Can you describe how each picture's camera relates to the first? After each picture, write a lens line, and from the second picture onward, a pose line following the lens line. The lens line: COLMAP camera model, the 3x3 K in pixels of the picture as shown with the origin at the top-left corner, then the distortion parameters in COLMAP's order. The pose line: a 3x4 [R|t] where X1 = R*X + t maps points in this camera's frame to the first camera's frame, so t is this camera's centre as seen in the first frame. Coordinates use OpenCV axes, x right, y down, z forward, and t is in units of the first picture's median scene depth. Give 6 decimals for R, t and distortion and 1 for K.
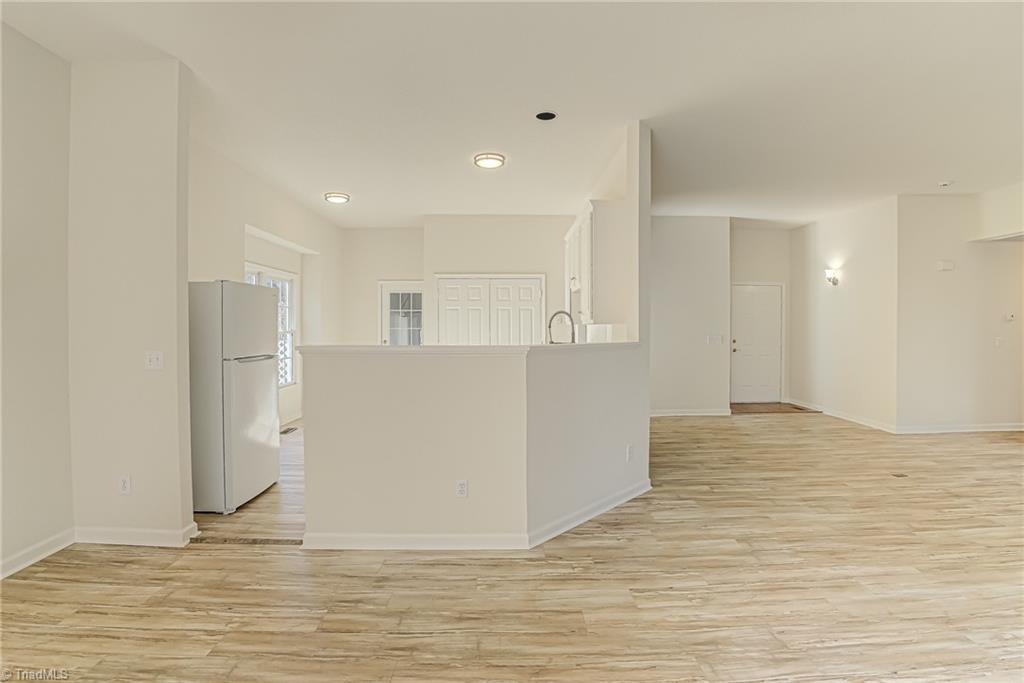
lens RADIAL K [[490.7, 0, 517.8], [0, 490.7, 329.4], [0, 0, 1]] dist [-0.047516, 0.001434]
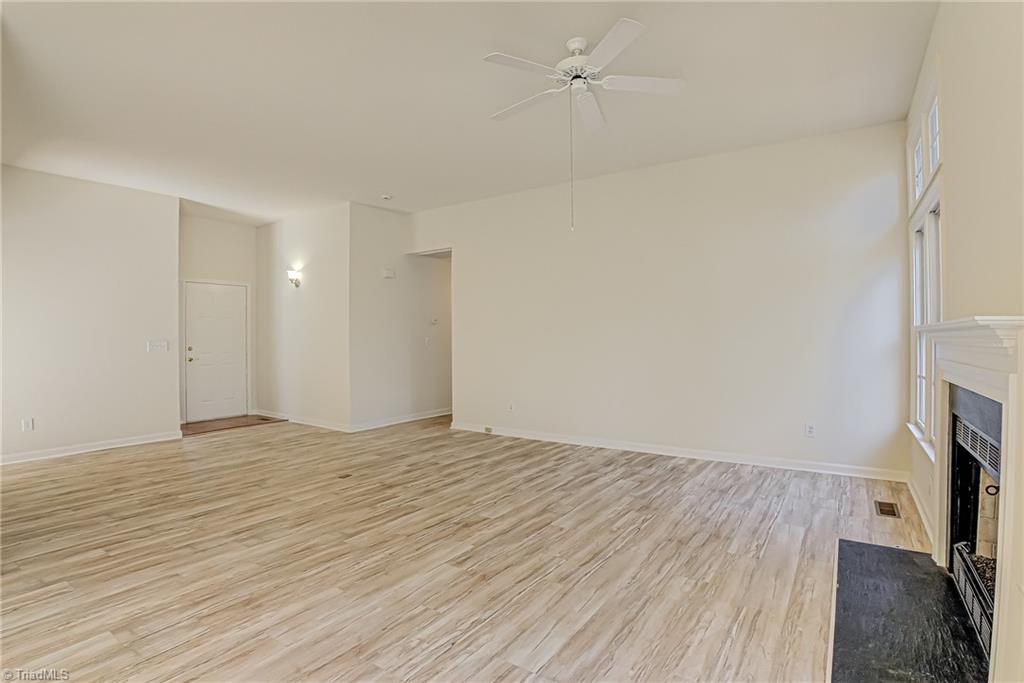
lens RADIAL K [[499.0, 0, 513.9], [0, 499.0, 337.5], [0, 0, 1]] dist [-0.075845, 0.015504]
pose [[0.583065, -0.006244, 0.812402, 0.220437], [0.012169, 0.999925, -0.001048, 0.030510], [-0.812335, 0.010497, 0.583097, 0.140126]]
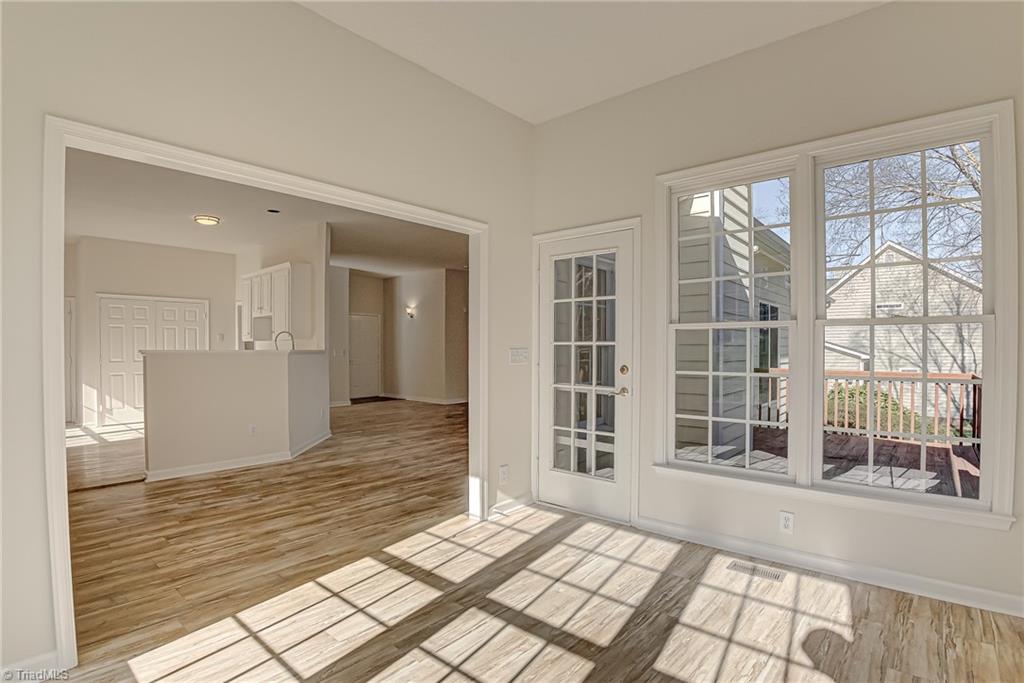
lens RADIAL K [[499.0, 0, 513.9], [0, 499.0, 337.5], [0, 0, 1]] dist [-0.075845, 0.015504]
pose [[0.681200, 0.010012, 0.732029, -0.644233], [0.011896, 0.999623, -0.024742, 0.037492], [-0.732001, 0.025563, 0.680824, -0.757489]]
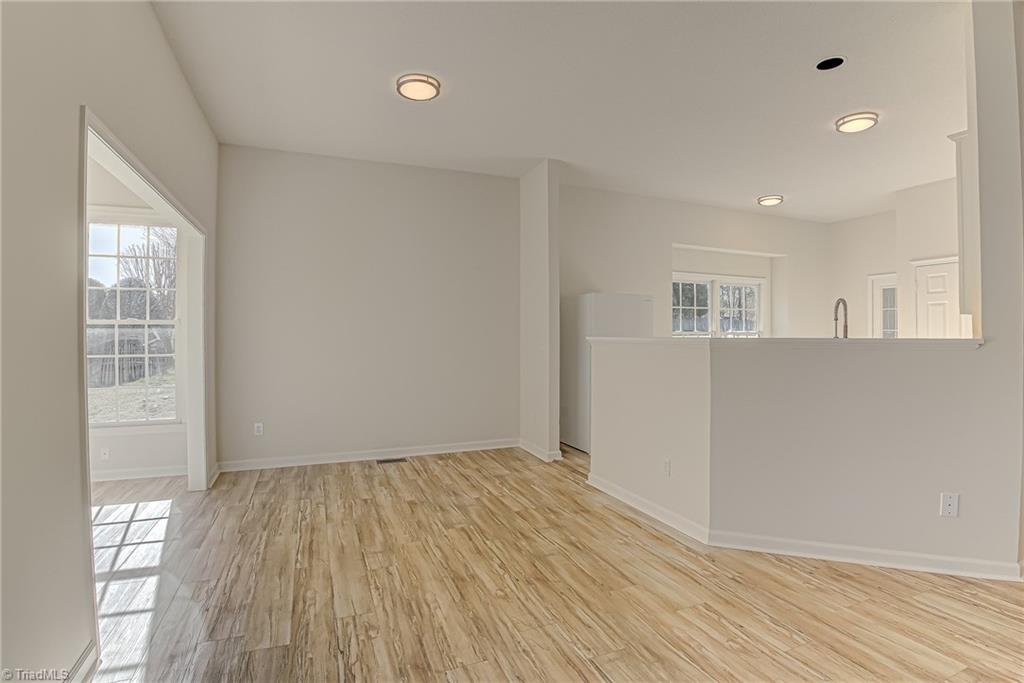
lens RADIAL K [[499.0, 0, 513.9], [0, 499.0, 337.5], [0, 0, 1]] dist [-0.075845, 0.015504]
pose [[0.361888, 0.003352, -0.932215, 0.664680], [-0.006426, 0.999979, 0.001101, 0.031485], [0.932199, 0.005591, 0.361902, 0.238365]]
